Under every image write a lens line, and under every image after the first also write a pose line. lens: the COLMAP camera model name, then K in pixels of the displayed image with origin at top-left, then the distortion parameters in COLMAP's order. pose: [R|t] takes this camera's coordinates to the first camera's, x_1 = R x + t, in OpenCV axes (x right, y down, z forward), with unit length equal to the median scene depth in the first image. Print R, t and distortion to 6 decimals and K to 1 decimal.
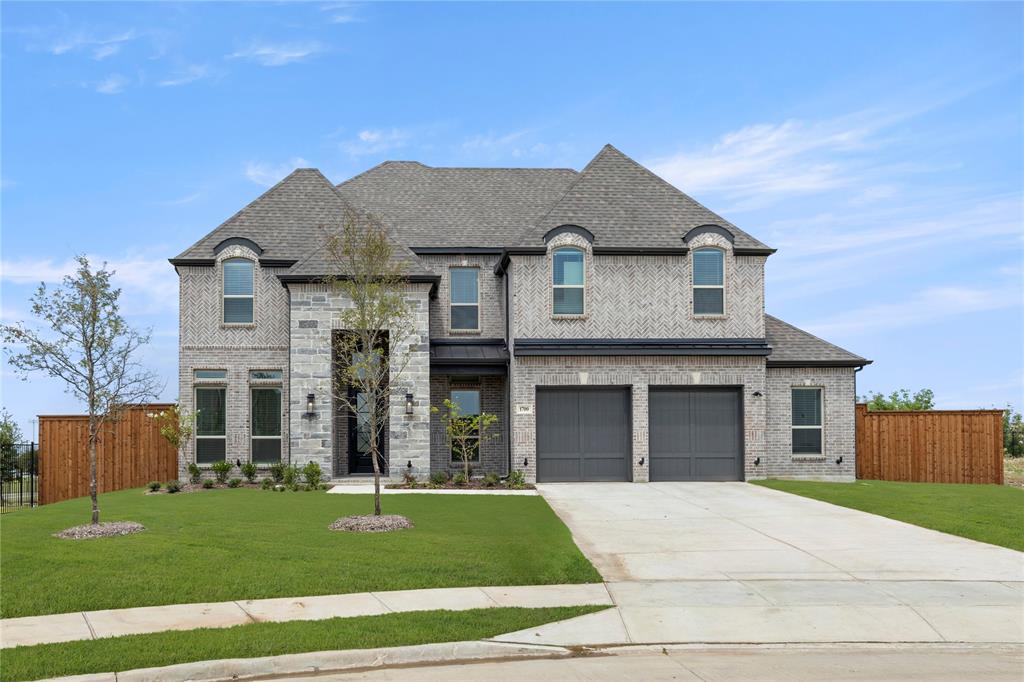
lens RADIAL K [[633.4, 0, 512.1], [0, 633.4, 340.7], [0, 0, 1]] dist [0.003846, -0.000181]
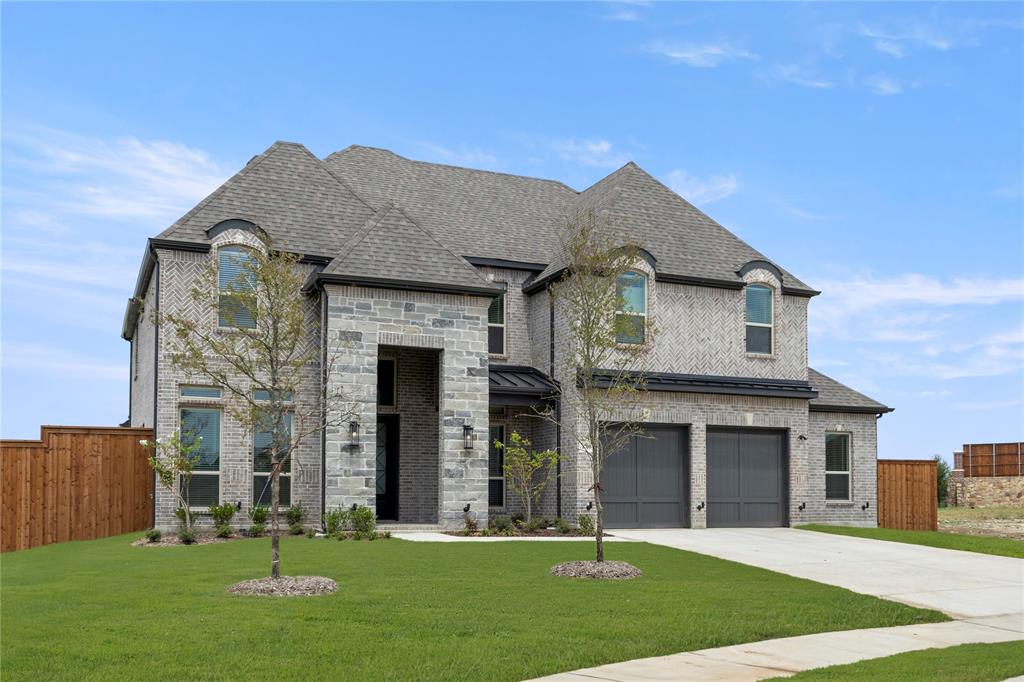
lens RADIAL K [[728.1, 0, 513.5], [0, 728.1, 369.6], [0, 0, 1]] dist [0.005605, -0.002046]
pose [[0.961242, 0.054485, 0.270267, -0.352177], [-0.052766, 0.998514, -0.013626, 0.017992], [-0.270608, -0.001163, 0.962689, 0.038164]]
